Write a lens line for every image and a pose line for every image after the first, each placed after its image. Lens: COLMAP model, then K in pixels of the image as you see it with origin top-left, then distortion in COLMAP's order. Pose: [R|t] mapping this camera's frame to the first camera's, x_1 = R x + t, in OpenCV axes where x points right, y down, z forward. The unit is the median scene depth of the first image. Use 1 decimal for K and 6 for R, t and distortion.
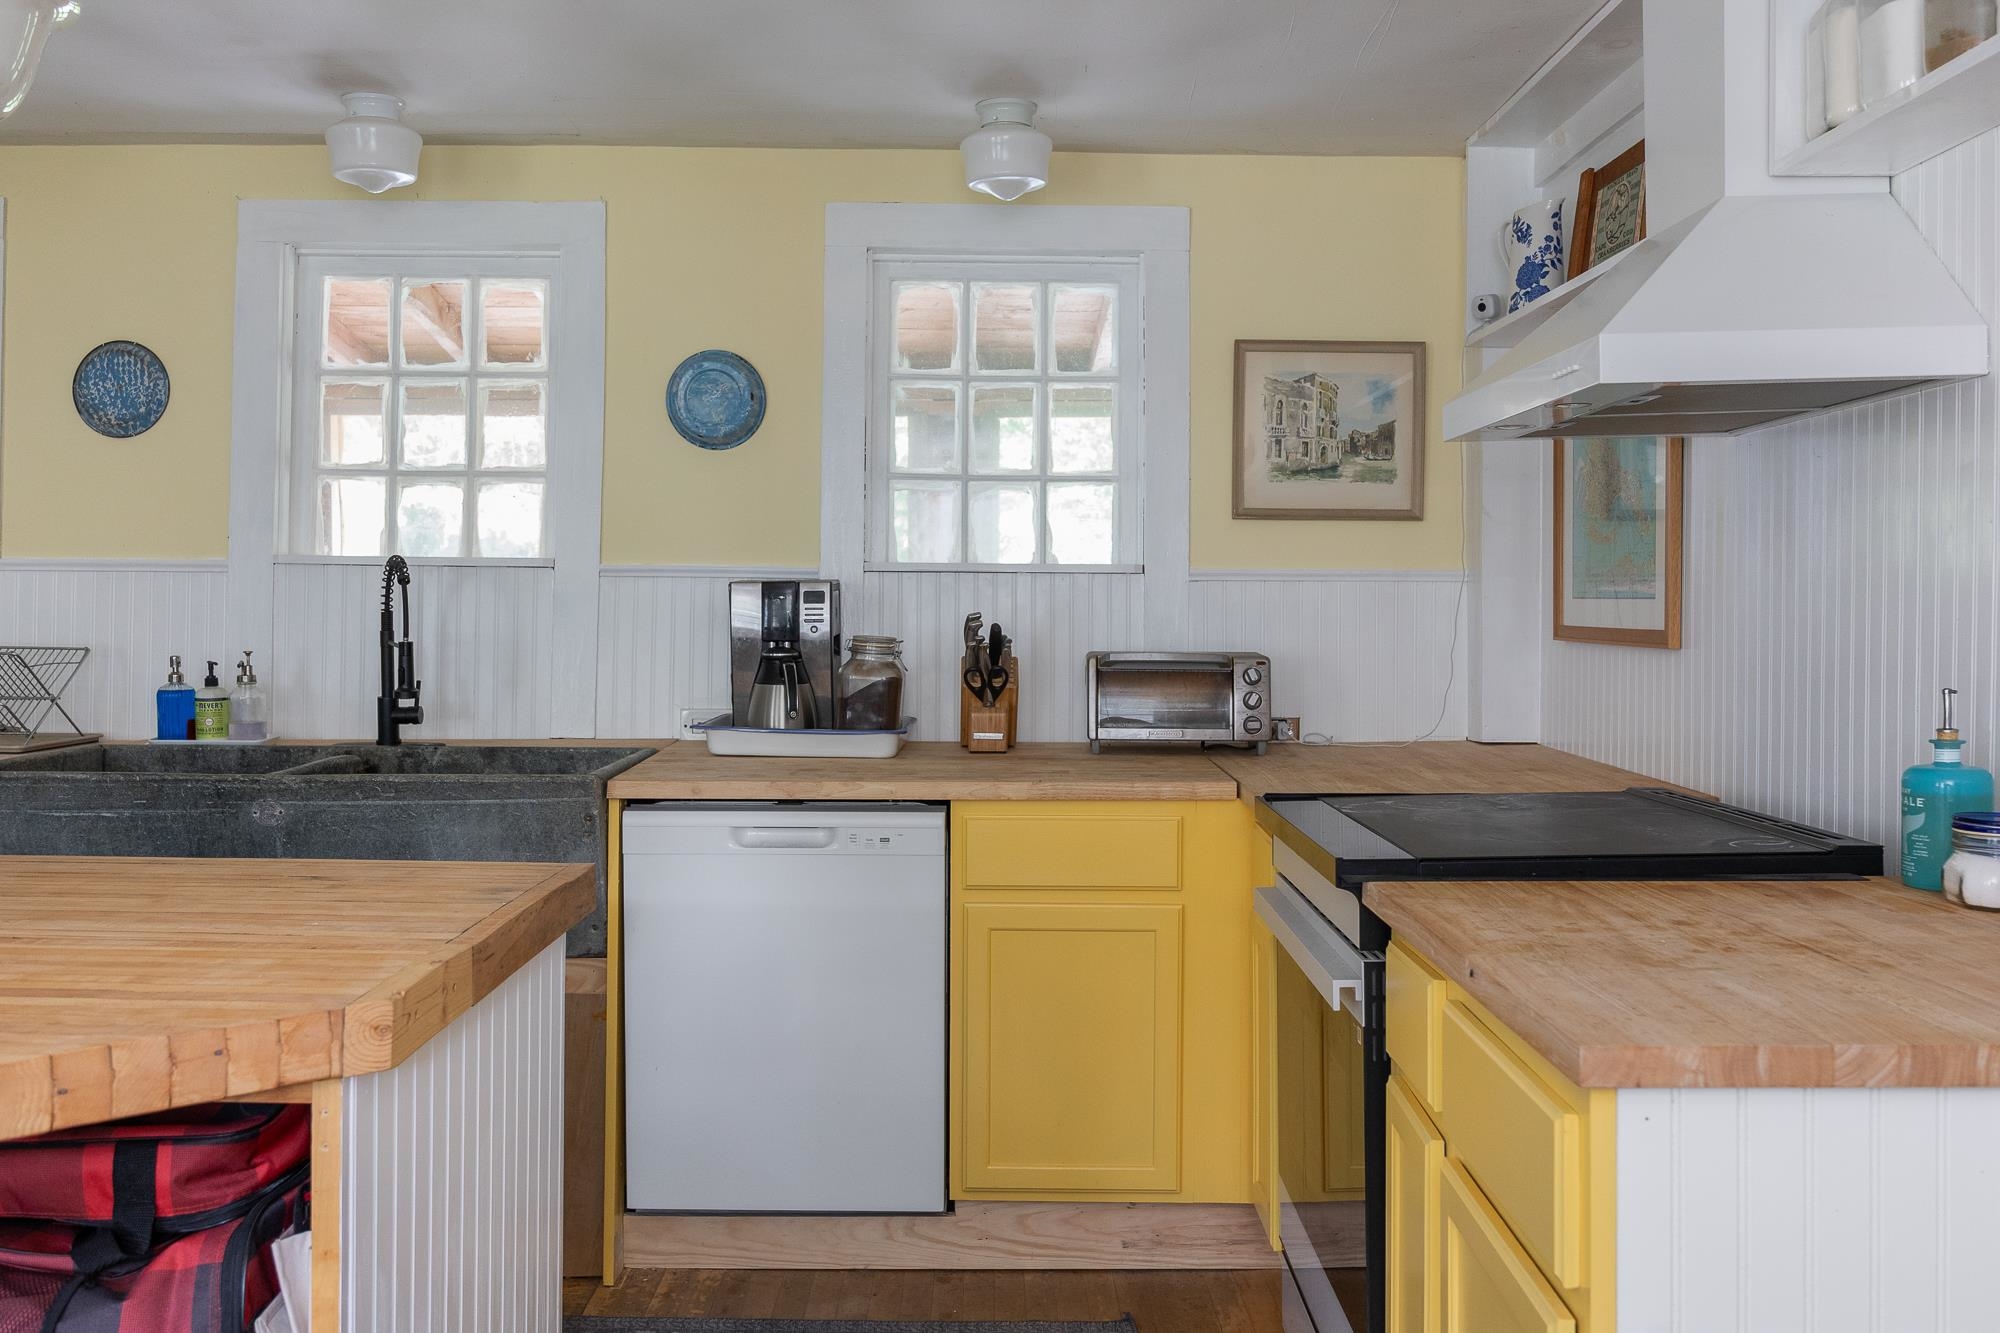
lens RADIAL K [[1806.1, 0, 1000.2], [0, 1806.1, 653.9], [0, 0, 1]] dist [-0.000371, 0.000000]
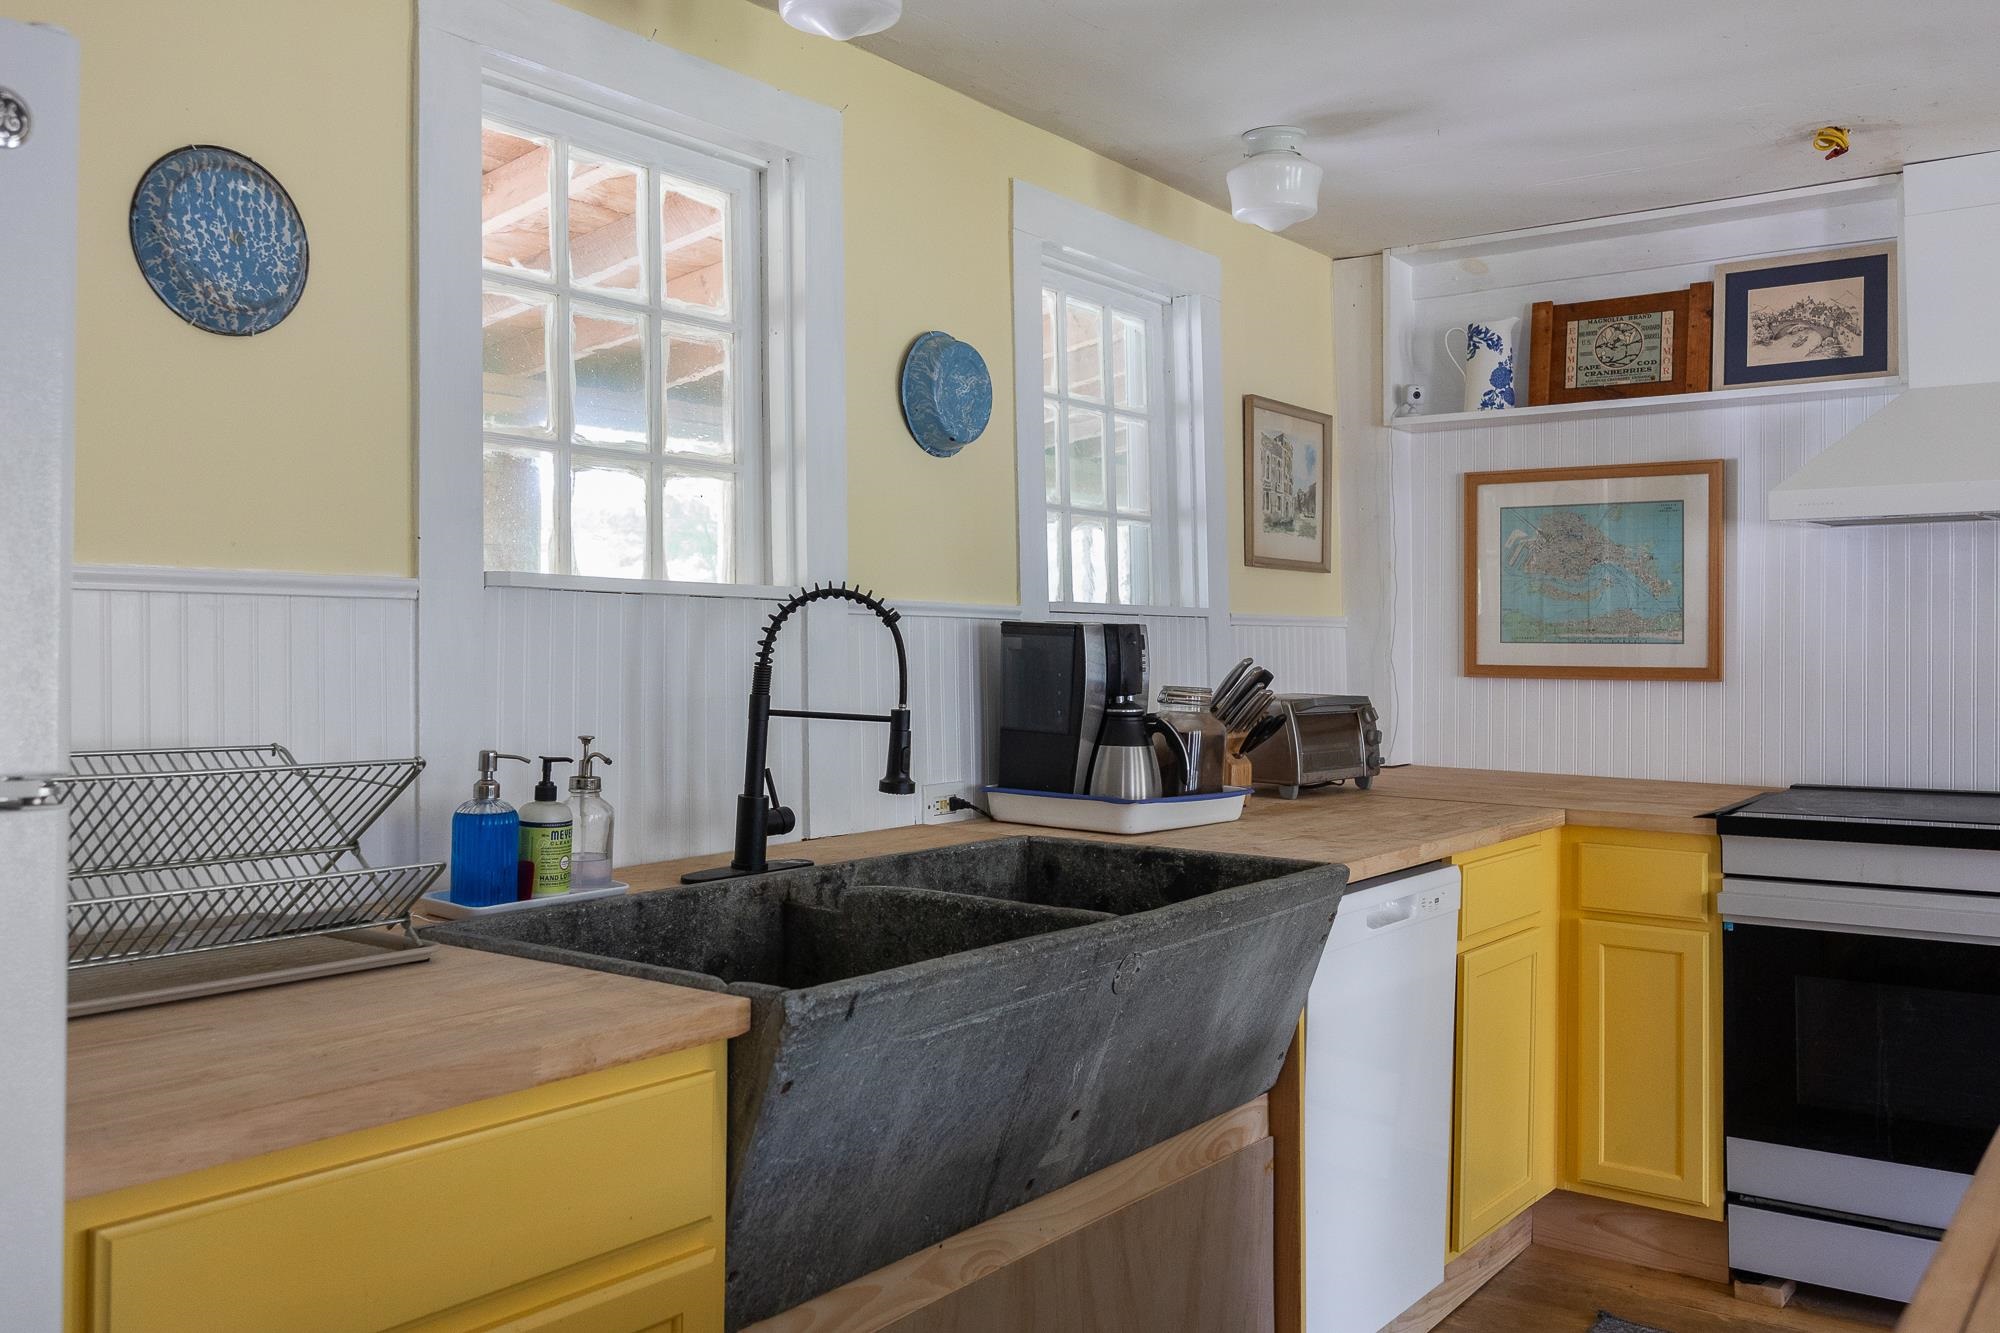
lens RADIAL K [[1652.8, 0, 1000.0], [0, 1652.8, 669.1], [0, 0, 1]] dist [-0.002178, -0.007696]
pose [[0.608672, -0.015377, 0.793273, -0.732503], [0.011608, 0.999878, 0.010475, -0.026725], [-0.793337, 0.002832, 0.608776, 0.539966]]
